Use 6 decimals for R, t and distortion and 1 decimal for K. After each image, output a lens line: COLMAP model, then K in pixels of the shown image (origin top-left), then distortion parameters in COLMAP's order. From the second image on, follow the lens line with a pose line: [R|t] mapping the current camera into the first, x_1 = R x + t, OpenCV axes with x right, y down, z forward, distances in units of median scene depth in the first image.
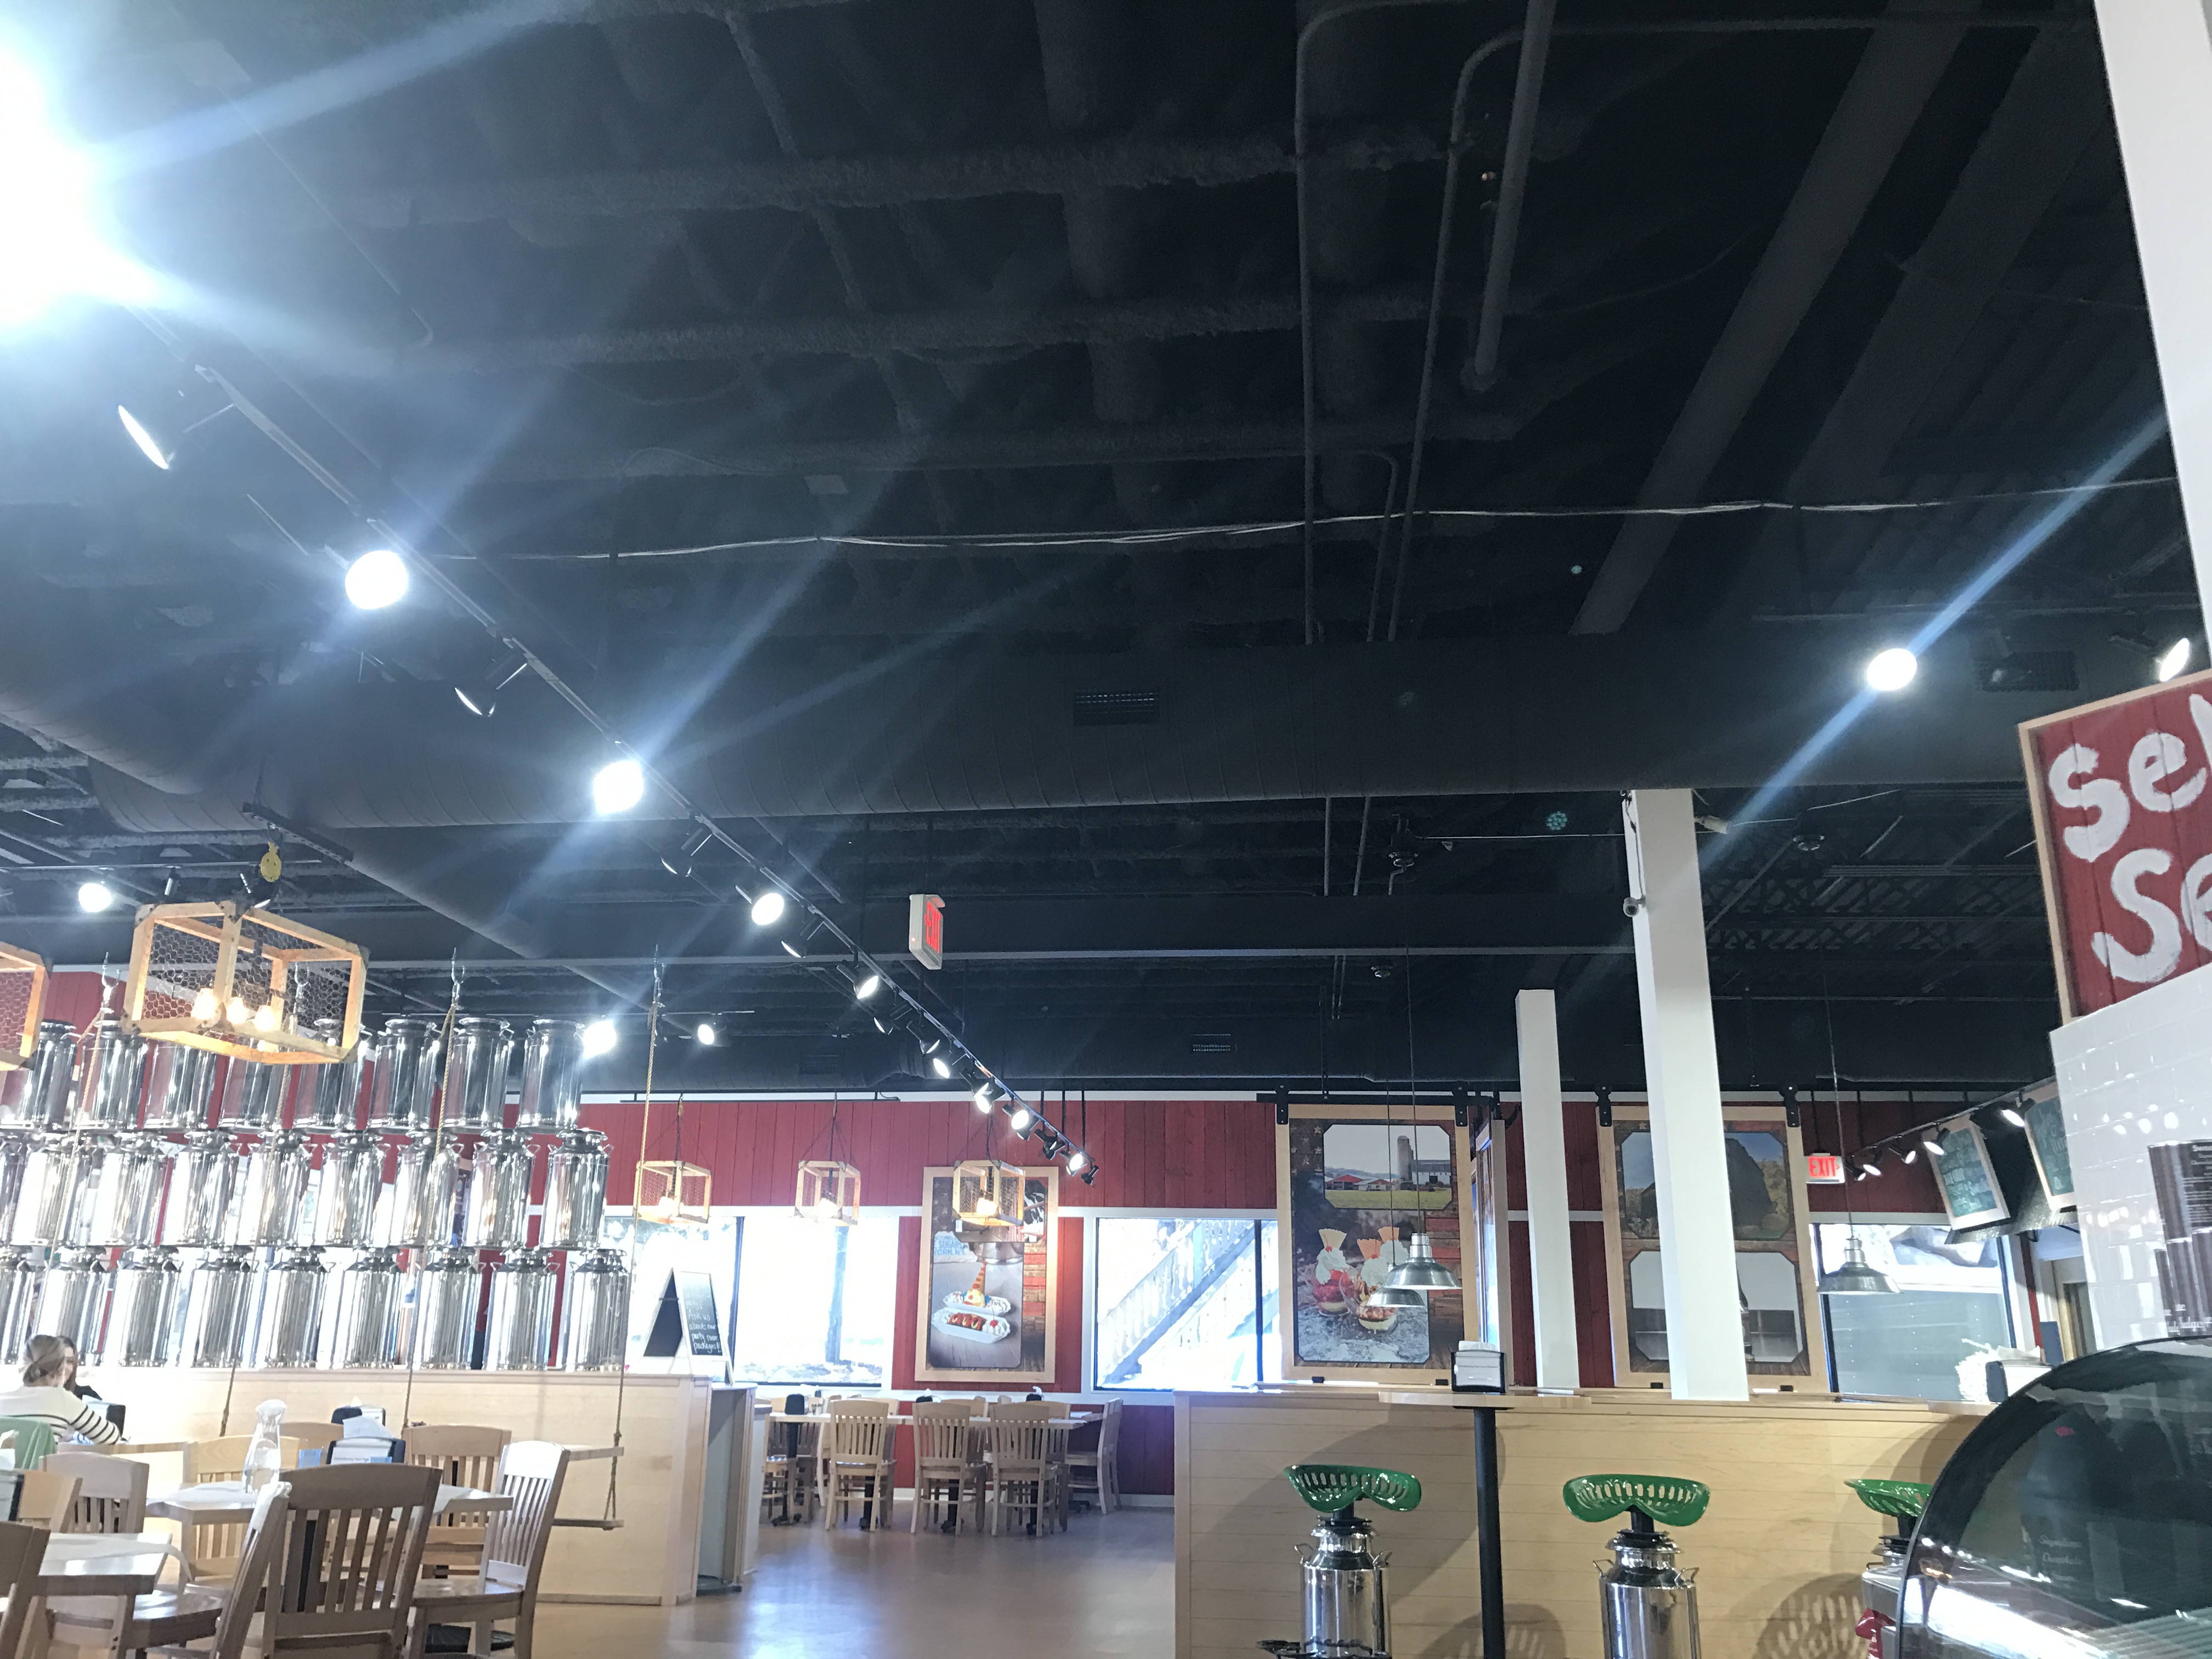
lens RADIAL K [[1804.4, 0, 1085.7], [0, 1804.4, 798.7], [0, 0, 1]] dist [0.038601, -0.032386]
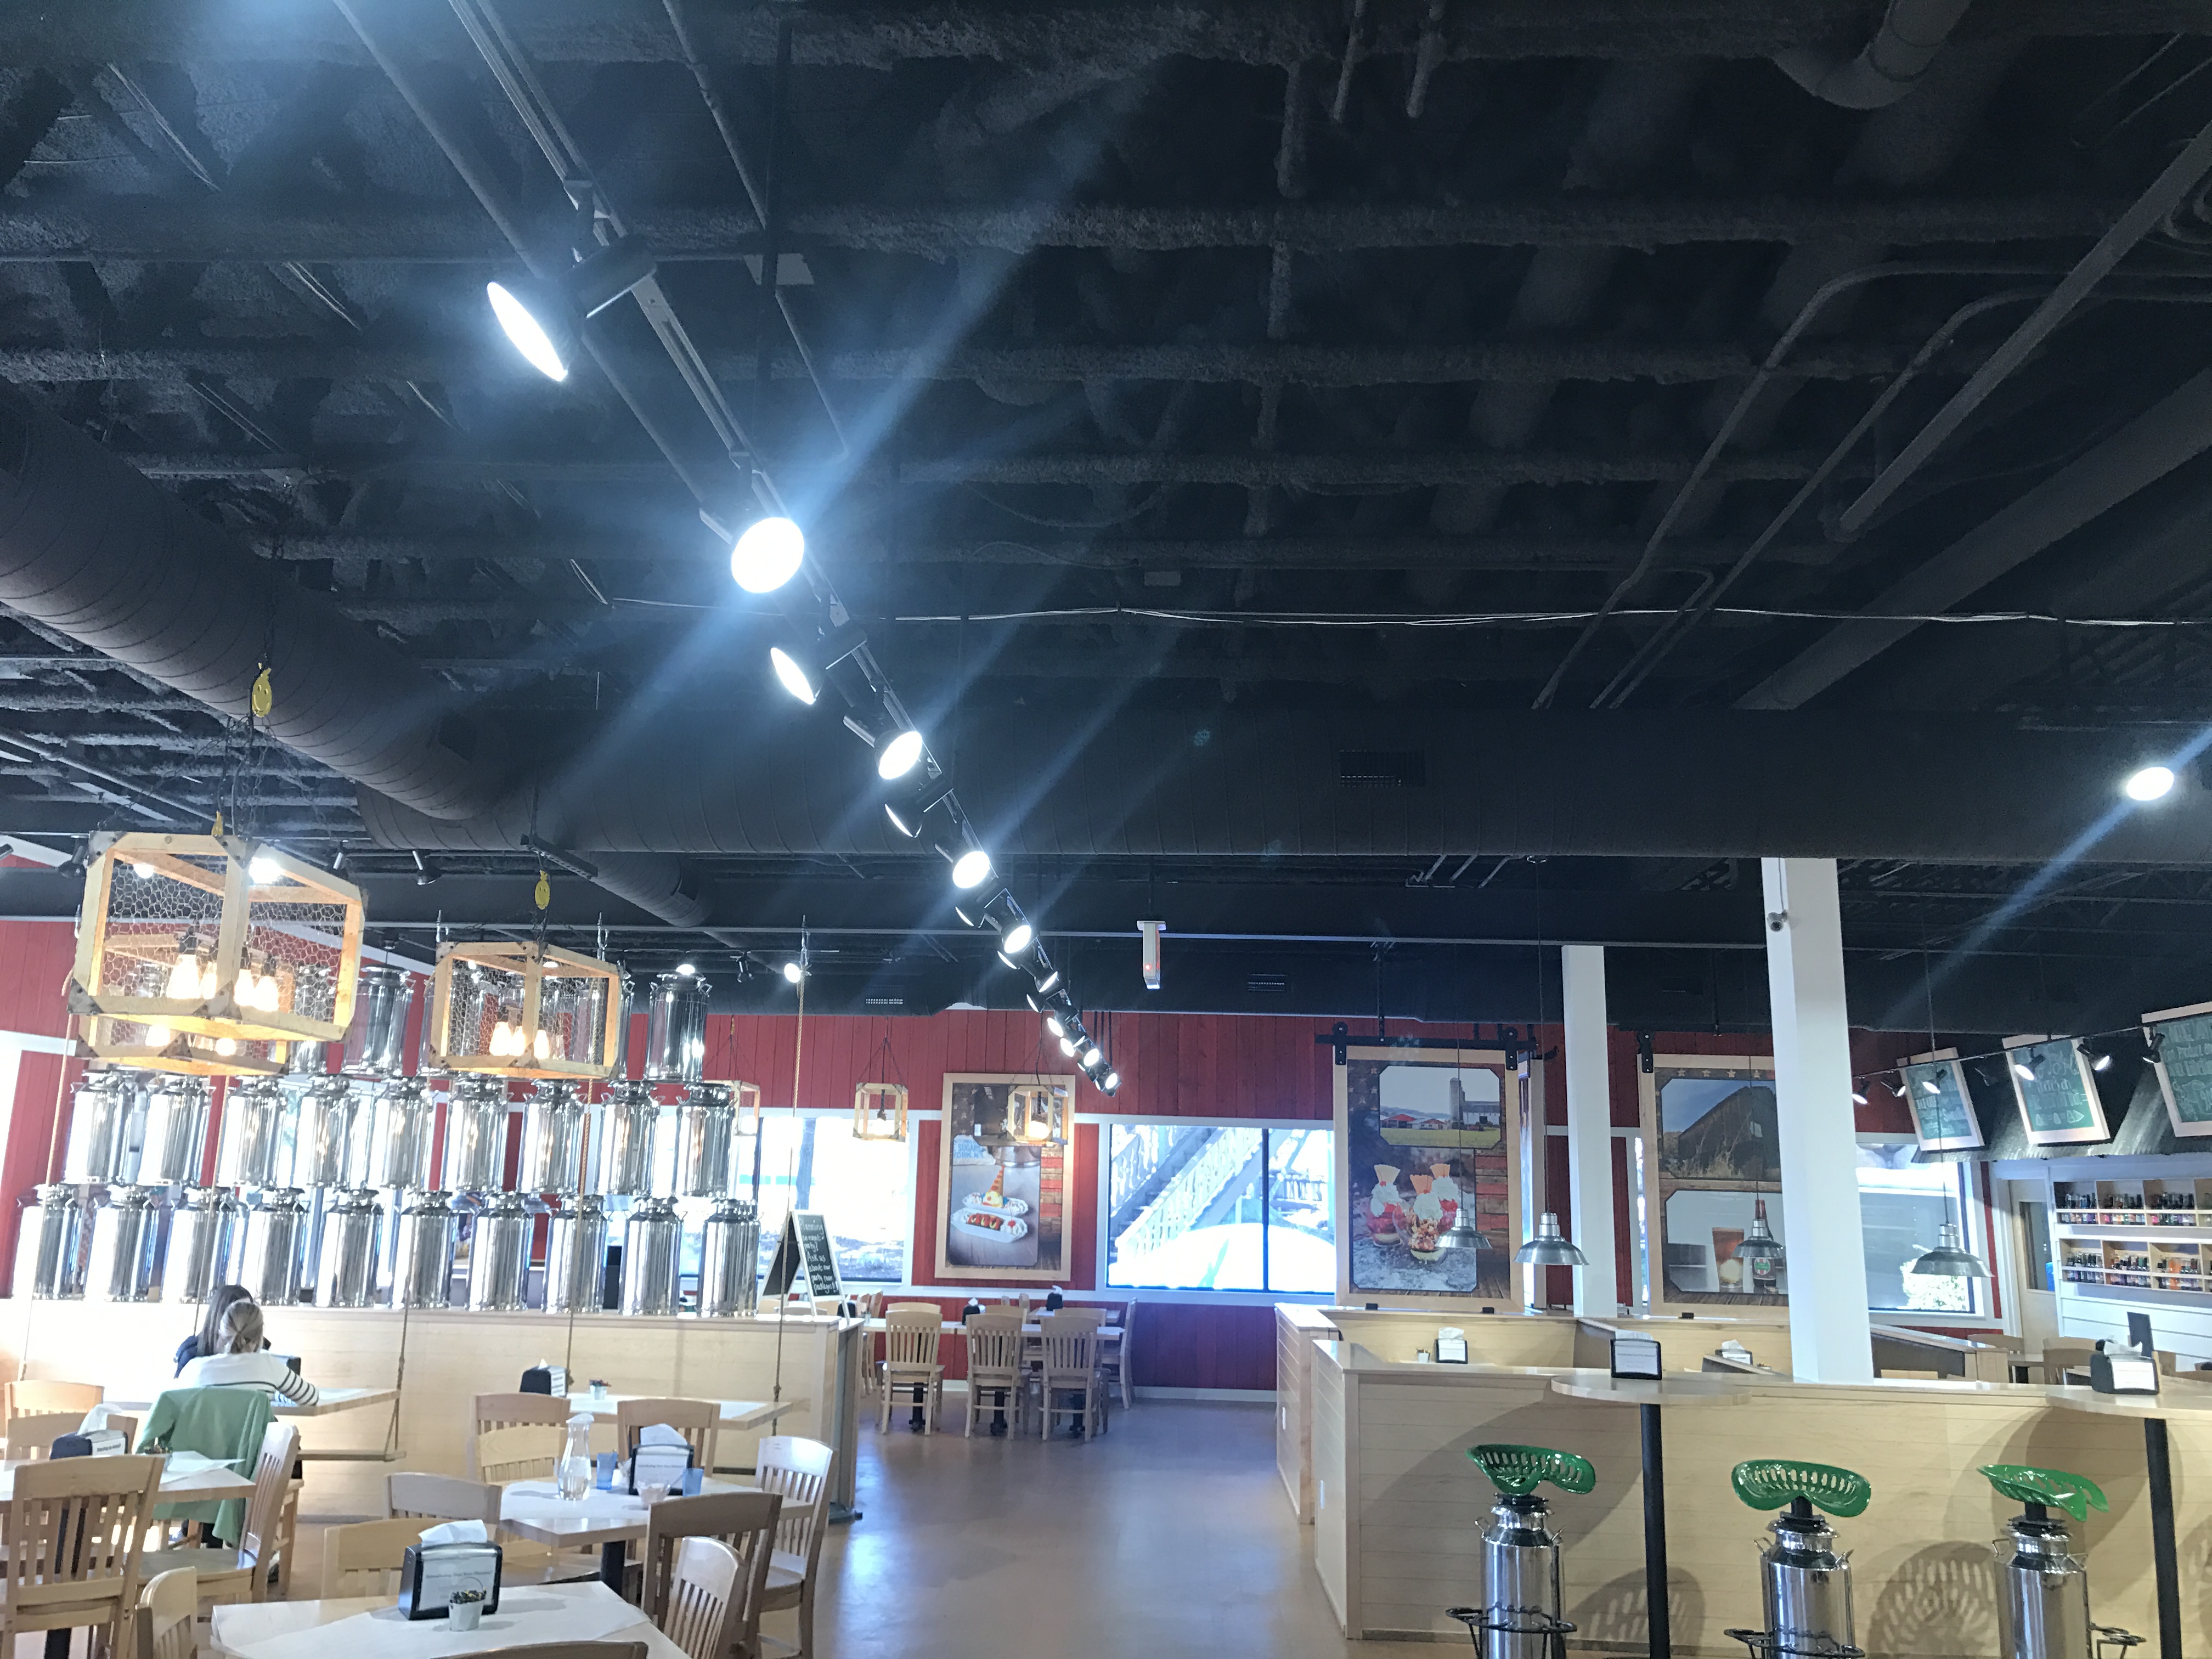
lens RADIAL K [[1800.0, 0, 1086.4], [0, 1800.0, 795.2], [0, 0, 1]] dist [0.049277, -0.068722]
pose [[0.997742, 0.023316, 0.062986, -0.110234], [-0.028551, 0.996096, 0.083538, -0.059627], [-0.060792, -0.085147, 0.994512, -0.015504]]
